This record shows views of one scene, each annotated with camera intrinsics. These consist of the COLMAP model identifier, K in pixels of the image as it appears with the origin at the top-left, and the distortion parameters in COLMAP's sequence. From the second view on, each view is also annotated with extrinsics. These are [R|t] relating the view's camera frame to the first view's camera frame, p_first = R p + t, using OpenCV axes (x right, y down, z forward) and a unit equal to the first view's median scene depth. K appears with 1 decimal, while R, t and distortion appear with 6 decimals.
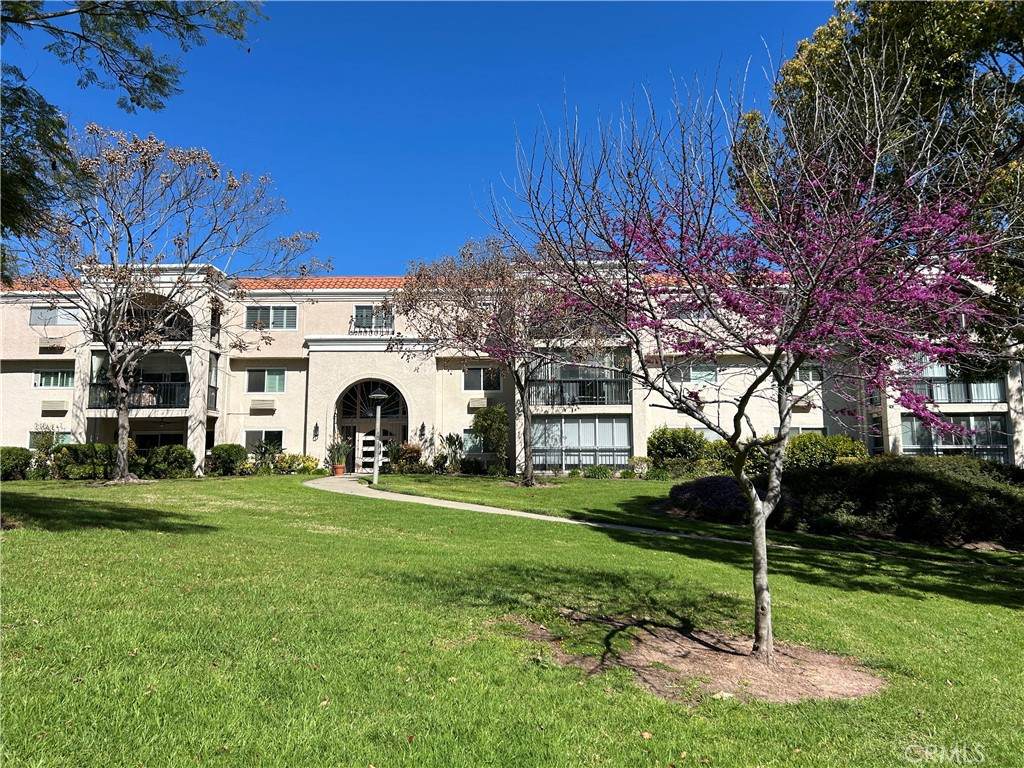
lens RADIAL K [[774.0, 0, 512.0], [0, 774.0, 384.0], [0, 0, 1]] dist [0.096569, -0.000556]
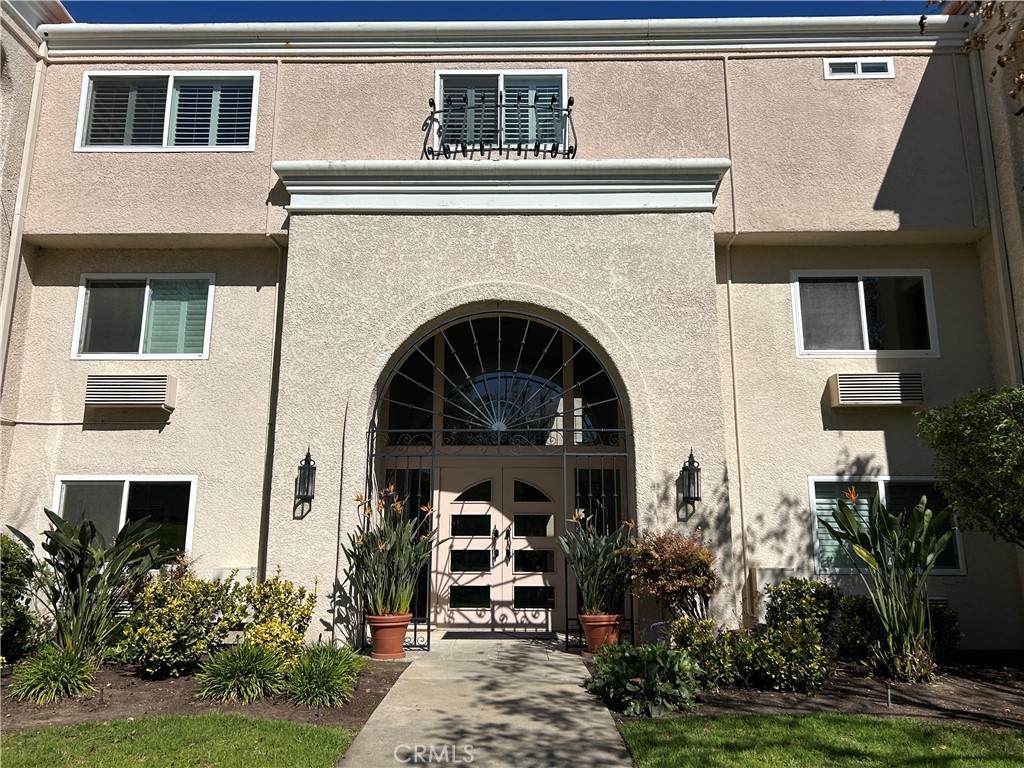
lens RADIAL K [[789.9, 0, 512.0], [0, 789.9, 384.0], [0, 0, 1]] dist [0.051528, -0.047513]
pose [[0.999779, 0.010194, 0.018385, -0.178659], [-0.008711, 0.996833, -0.079044, 0.045791], [-0.019132, 0.078866, 0.996702, 0.695184]]
